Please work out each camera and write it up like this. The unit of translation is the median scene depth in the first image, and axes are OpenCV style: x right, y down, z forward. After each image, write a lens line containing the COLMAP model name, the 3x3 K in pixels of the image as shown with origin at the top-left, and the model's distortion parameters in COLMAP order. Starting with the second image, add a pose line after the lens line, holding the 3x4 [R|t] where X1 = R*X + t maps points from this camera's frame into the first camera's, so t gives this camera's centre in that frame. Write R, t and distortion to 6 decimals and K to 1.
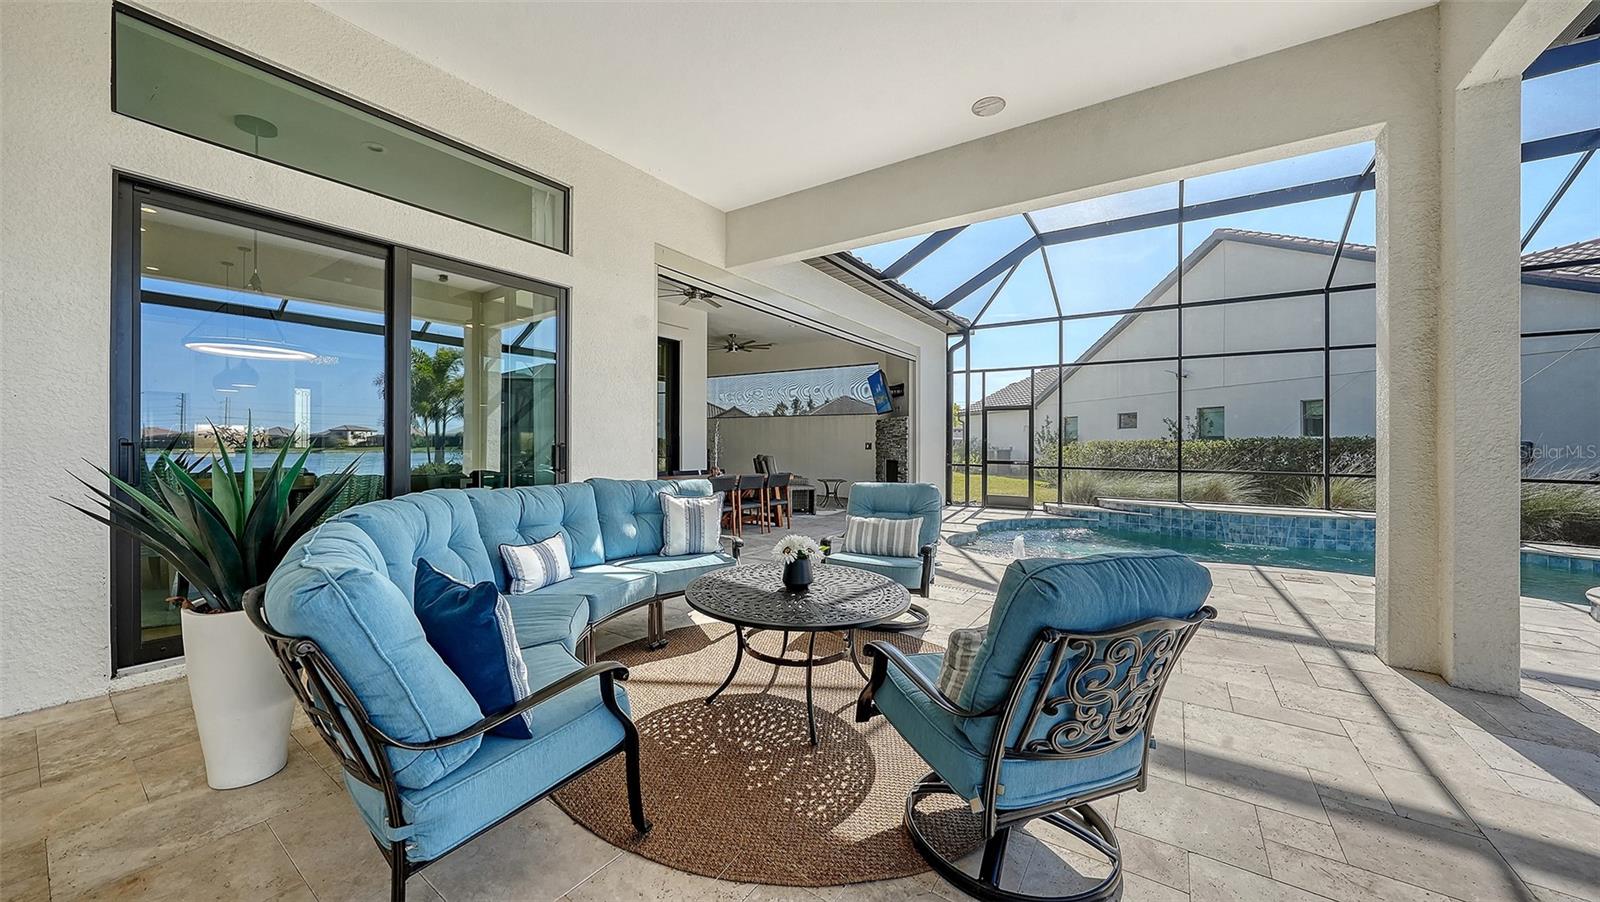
lens RADIAL K [[535.1, 0, 802.5], [0, 535.1, 448.5], [0, 0, 1]] dist [-0.001693, -0.000139]
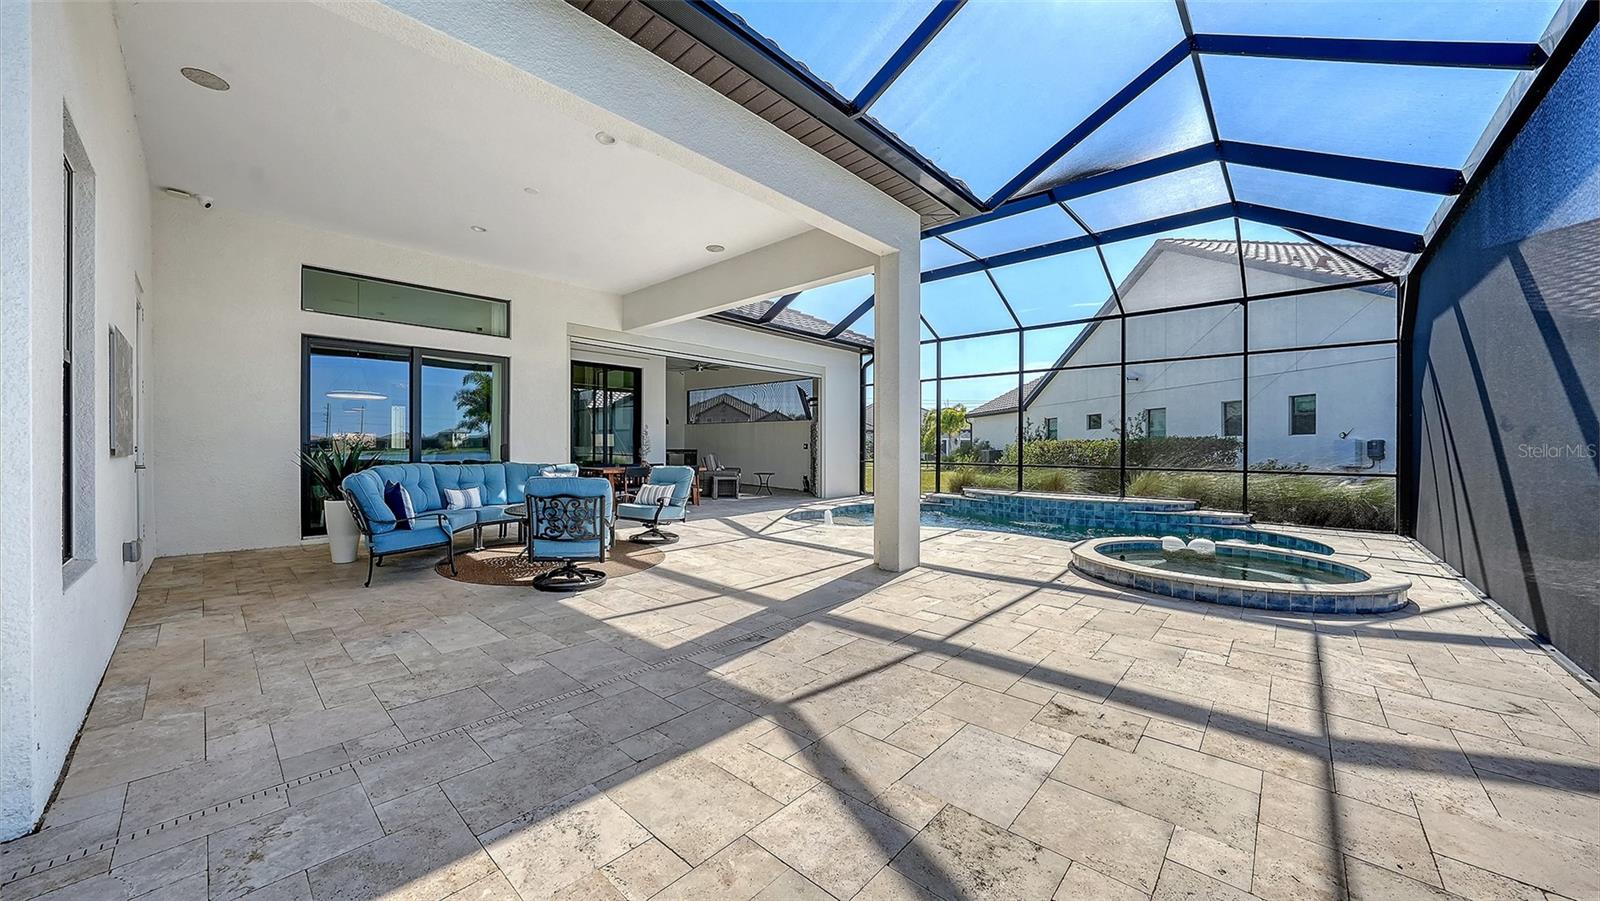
lens RADIAL K [[560.2, 0, 798.9], [0, 560.2, 452.3], [0, 0, 1]] dist [-0.017373, 0.004766]
pose [[0.987125, 0.000000, -0.159949, 0.418126], [0.000705, 0.999990, 0.004349, 0.005621], [0.159948, -0.004406, 0.987116, -0.351048]]
